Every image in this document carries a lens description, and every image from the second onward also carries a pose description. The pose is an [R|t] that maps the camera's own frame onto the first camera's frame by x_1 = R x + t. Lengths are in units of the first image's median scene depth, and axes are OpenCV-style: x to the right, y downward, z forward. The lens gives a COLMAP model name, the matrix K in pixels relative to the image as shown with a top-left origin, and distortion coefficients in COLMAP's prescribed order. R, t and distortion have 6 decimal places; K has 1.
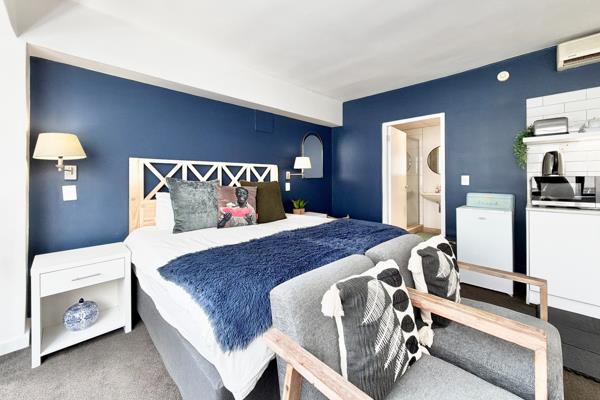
lens RADIAL K [[237.7, 0, 303.1], [0, 237.7, 174.4], [0, 0, 1]] dist [0.001809, -0.000054]
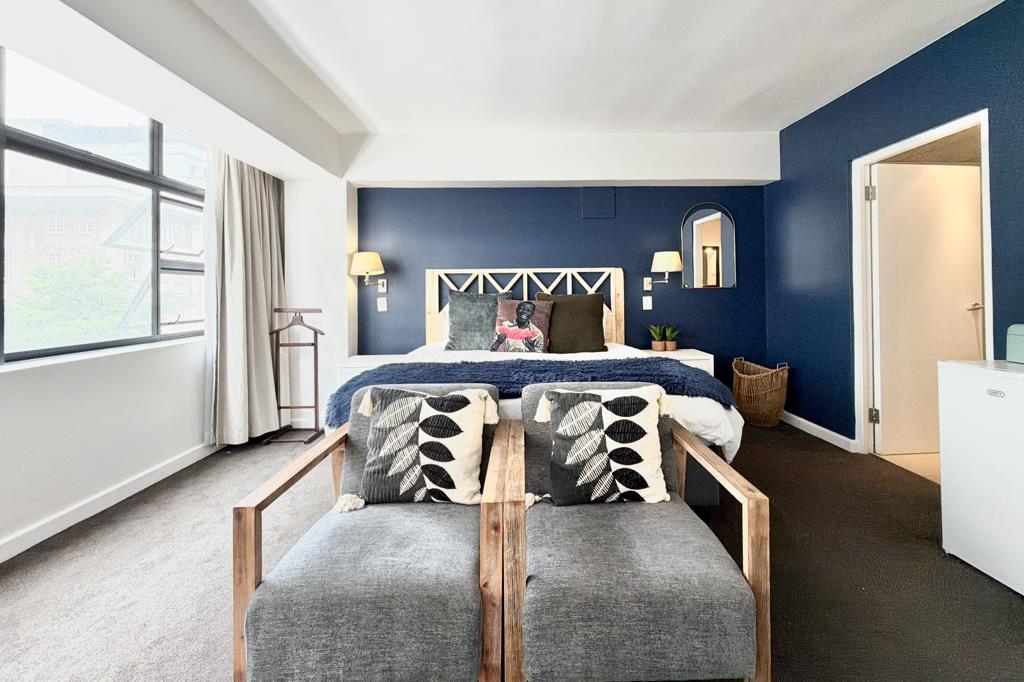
lens RADIAL K [[405.7, 0, 510.6], [0, 405.7, 289.9], [0, 0, 1]] dist [0.001809, -0.000054]
pose [[0.730861, -0.009105, -0.682466, 0.477804], [0.019841, 0.999772, 0.007910, 0.004748], [0.682238, -0.019322, 0.730875, 0.025547]]
